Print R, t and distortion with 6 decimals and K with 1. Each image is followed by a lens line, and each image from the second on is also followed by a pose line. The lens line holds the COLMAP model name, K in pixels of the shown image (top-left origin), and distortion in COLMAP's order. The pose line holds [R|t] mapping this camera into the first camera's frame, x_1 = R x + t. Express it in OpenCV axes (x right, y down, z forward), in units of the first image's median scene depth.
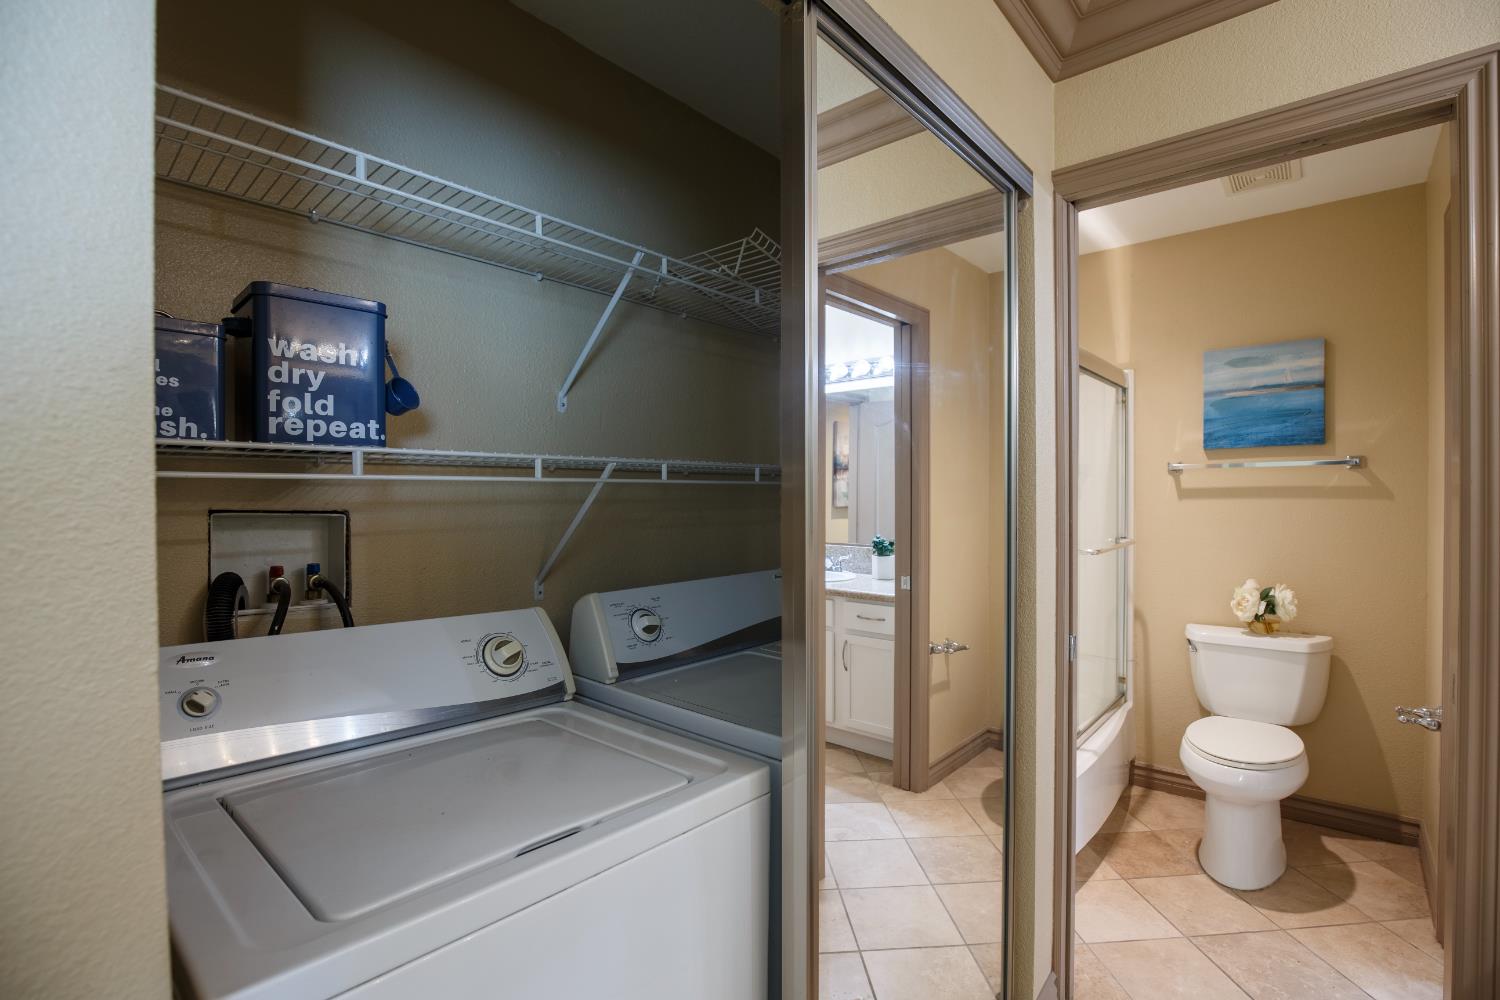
lens RADIAL K [[684.7, 0, 761.3], [0, 684.7, 504.2], [0, 0, 1]] dist [-0.037915, 0.007460]
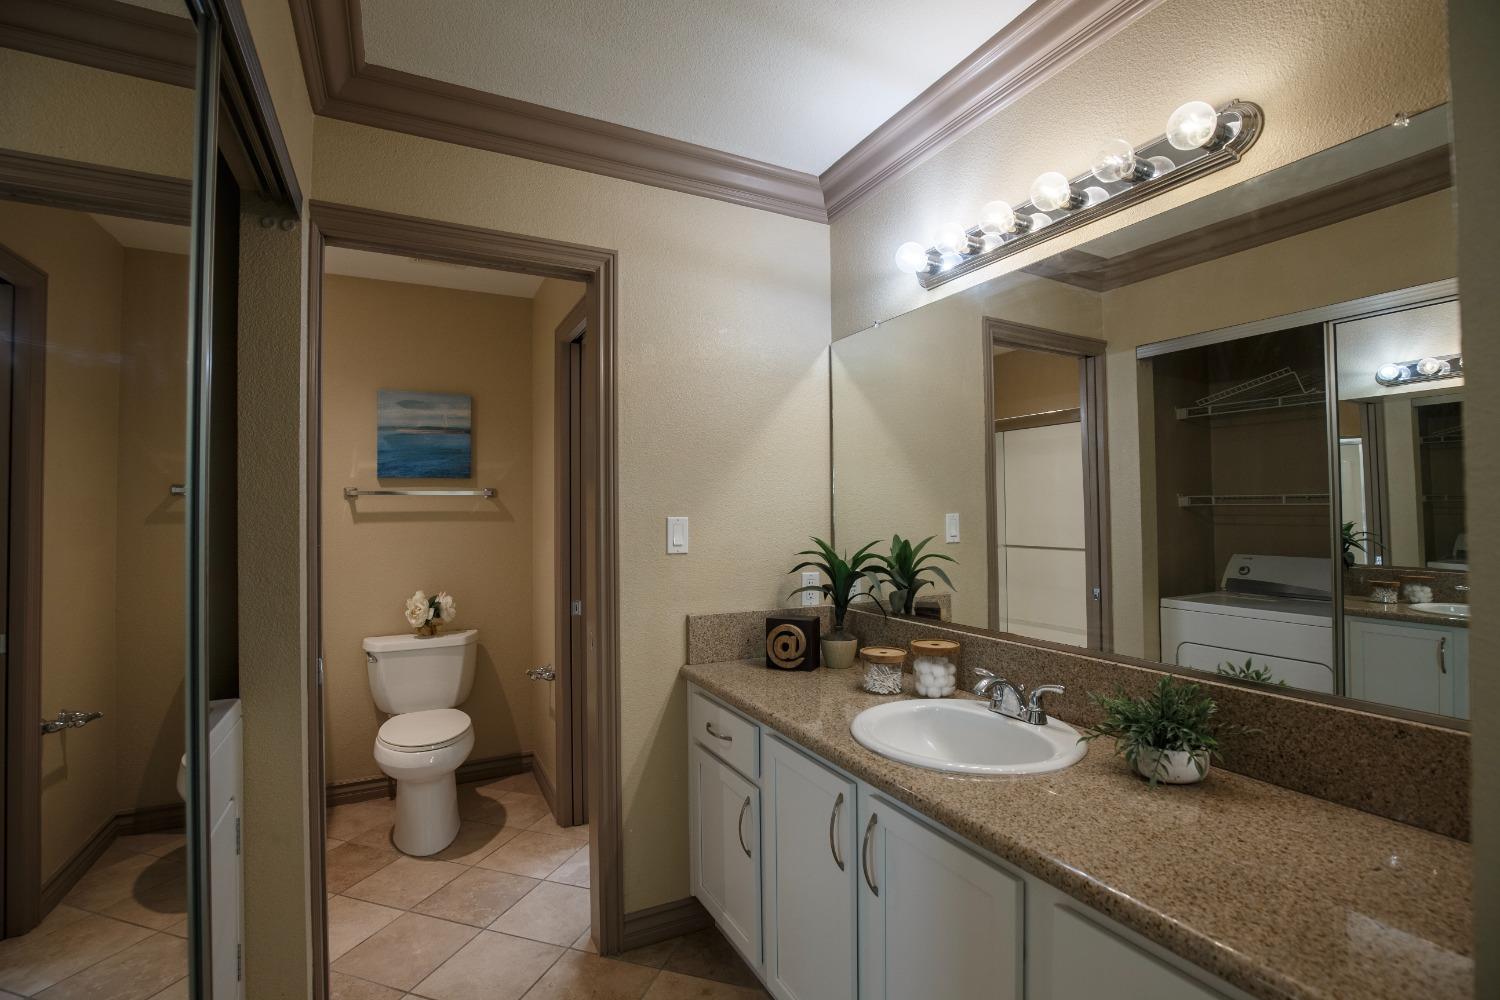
lens RADIAL K [[684.7, 0, 761.3], [0, 684.7, 504.2], [0, 0, 1]] dist [-0.037915, 0.007460]
pose [[0.372316, 0.014924, 0.927986, -0.152536], [0.016730, 0.999600, -0.022788, -0.001978], [-0.927955, 0.024009, 0.371917, 0.005743]]
